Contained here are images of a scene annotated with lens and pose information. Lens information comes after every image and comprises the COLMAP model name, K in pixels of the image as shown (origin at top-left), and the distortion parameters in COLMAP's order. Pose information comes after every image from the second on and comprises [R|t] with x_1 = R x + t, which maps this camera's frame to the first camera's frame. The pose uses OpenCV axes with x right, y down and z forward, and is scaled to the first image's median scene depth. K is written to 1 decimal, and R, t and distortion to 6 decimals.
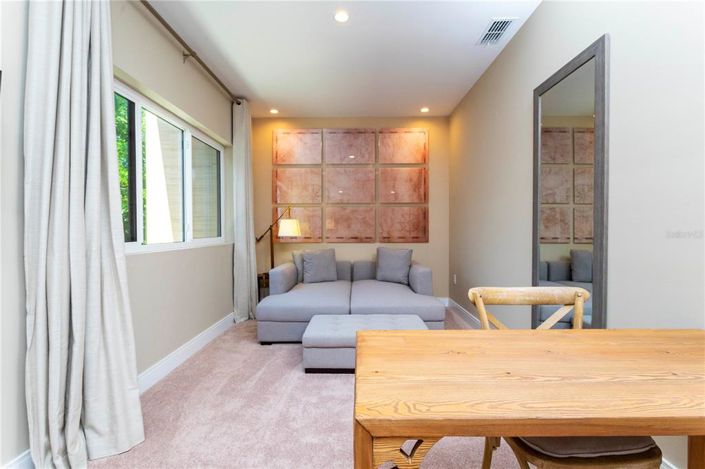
lens RADIAL K [[327.1, 0, 352.5], [0, 327.1, 234.5], [0, 0, 1]] dist [-0.002515, 0.000430]
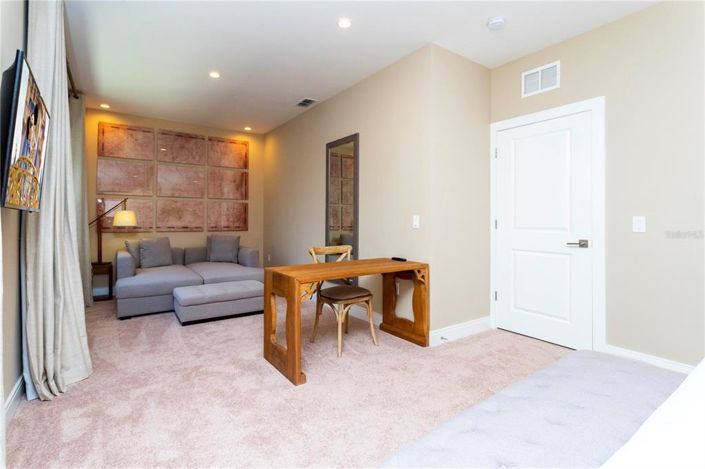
lens RADIAL K [[338.3, 0, 354.1], [0, 338.3, 224.4], [0, 0, 1]] dist [0.000200, 0.000055]
pose [[0.800462, -0.001654, 0.599381, -0.235080], [0.004495, 0.999985, -0.003243, 0.005879], [-0.599366, 0.005290, 0.800457, -0.311932]]
